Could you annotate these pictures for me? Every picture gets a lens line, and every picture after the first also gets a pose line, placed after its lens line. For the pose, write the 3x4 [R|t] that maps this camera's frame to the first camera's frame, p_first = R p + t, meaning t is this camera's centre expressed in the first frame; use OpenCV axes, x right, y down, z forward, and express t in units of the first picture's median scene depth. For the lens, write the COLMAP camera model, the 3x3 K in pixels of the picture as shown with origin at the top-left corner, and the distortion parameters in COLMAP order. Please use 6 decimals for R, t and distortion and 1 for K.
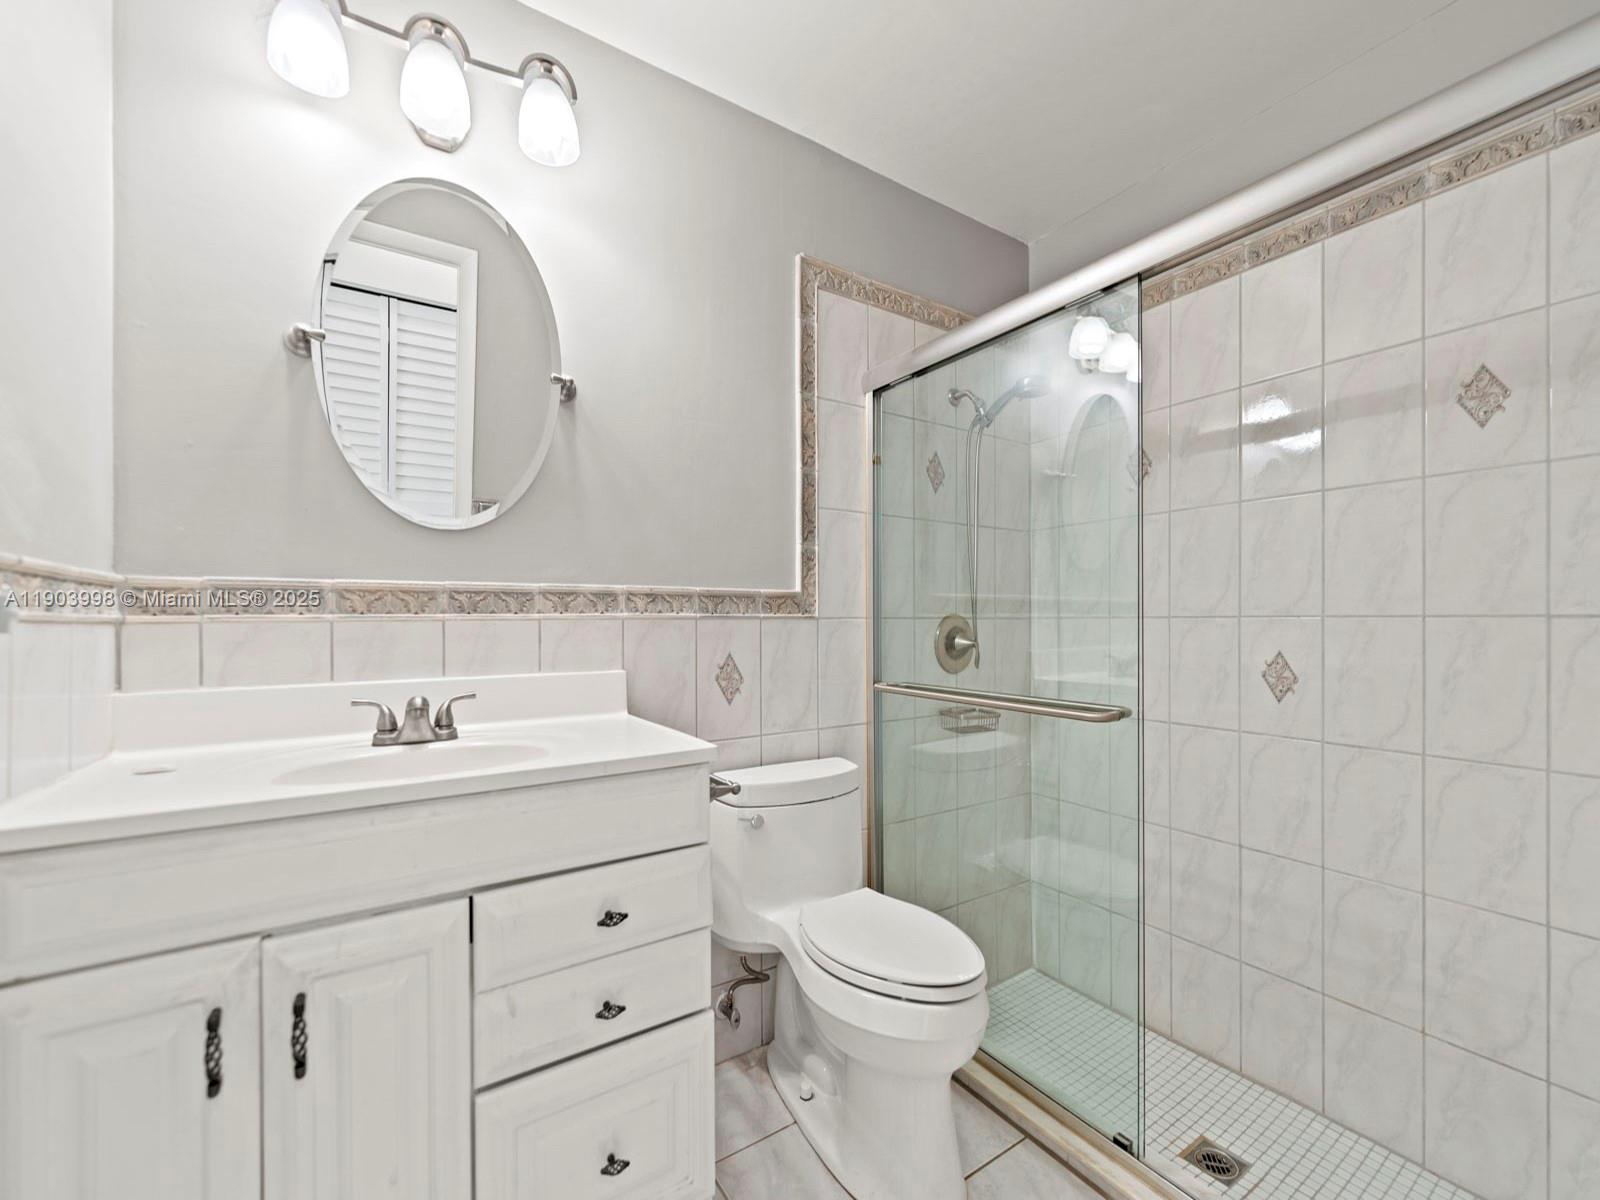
lens RADIAL K [[649.6, 0, 802.7], [0, 649.6, 613.3], [0, 0, 1]] dist [-0.003068, 0.000374]
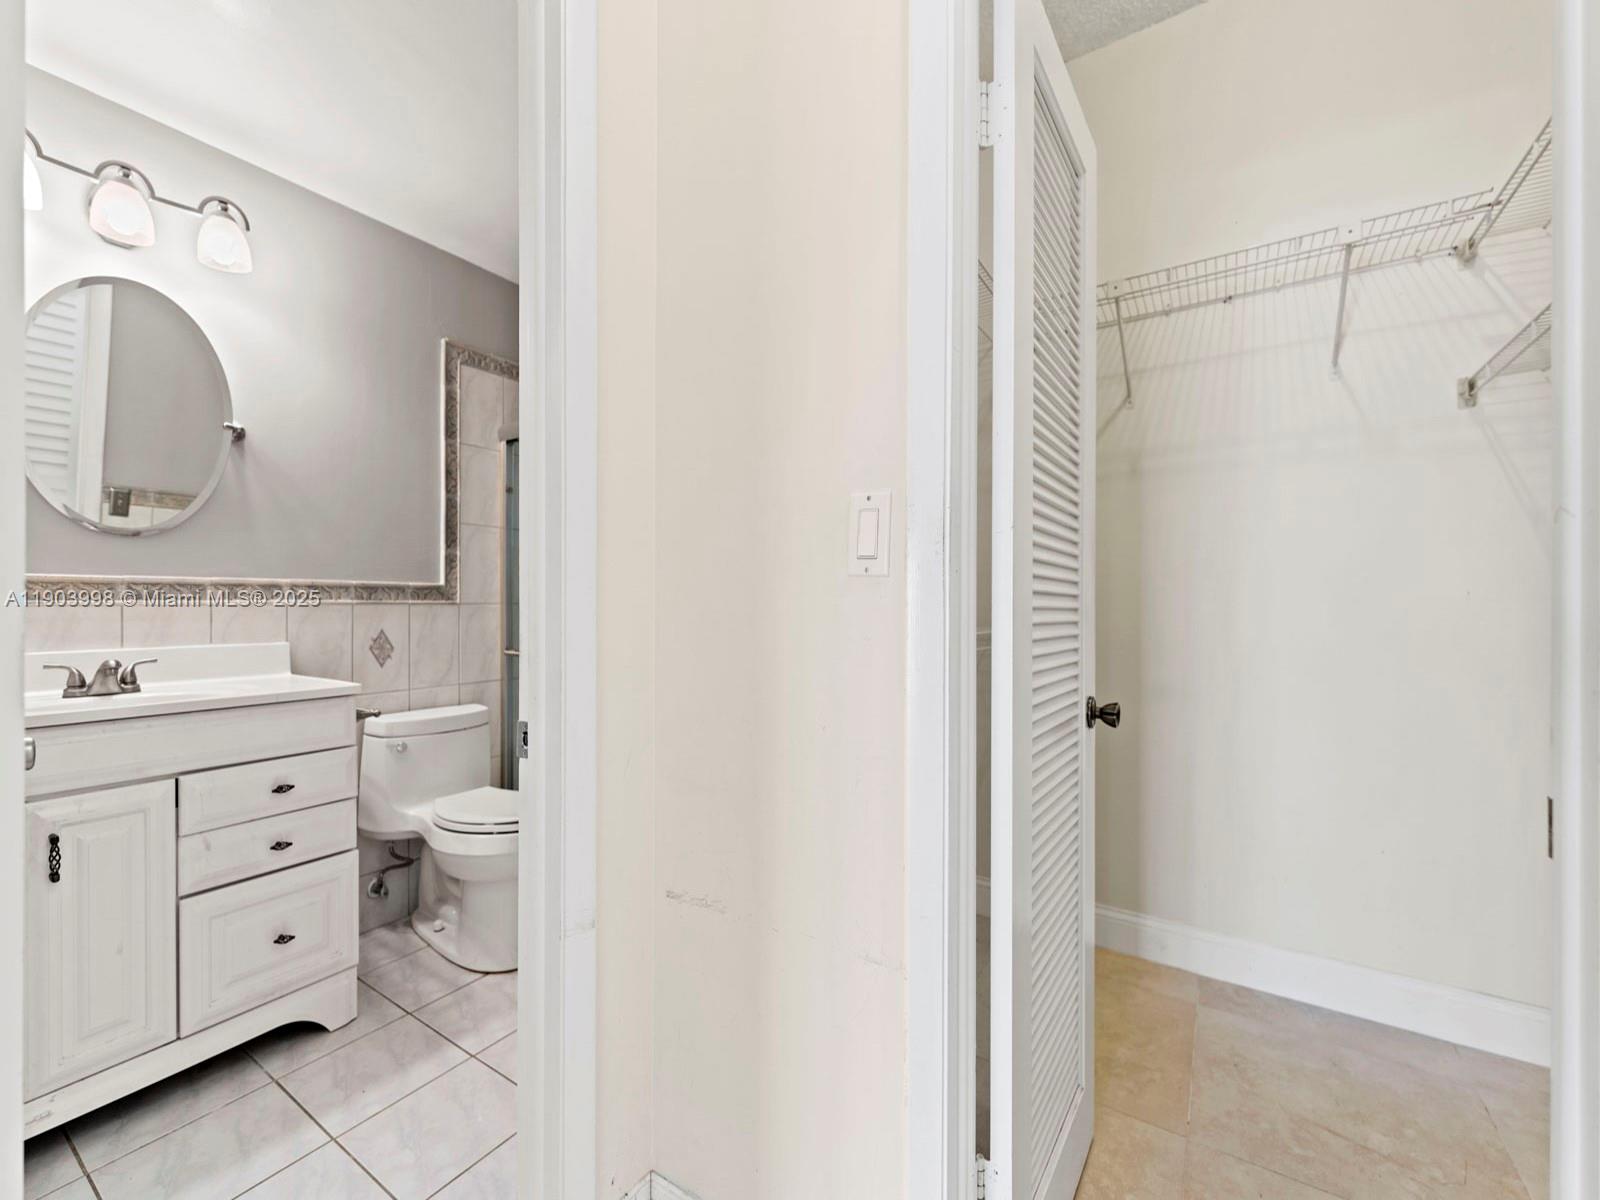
lens RADIAL K [[649.6, 0, 794.4], [0, 649.6, 601.9], [0, 0, 1]] dist [-0.003068, 0.000374]
pose [[0.917118, 0.006563, 0.398561, 0.153925], [-0.010341, 0.999920, 0.007328, -0.017163], [-0.398481, -0.010842, 0.917112, -0.659551]]
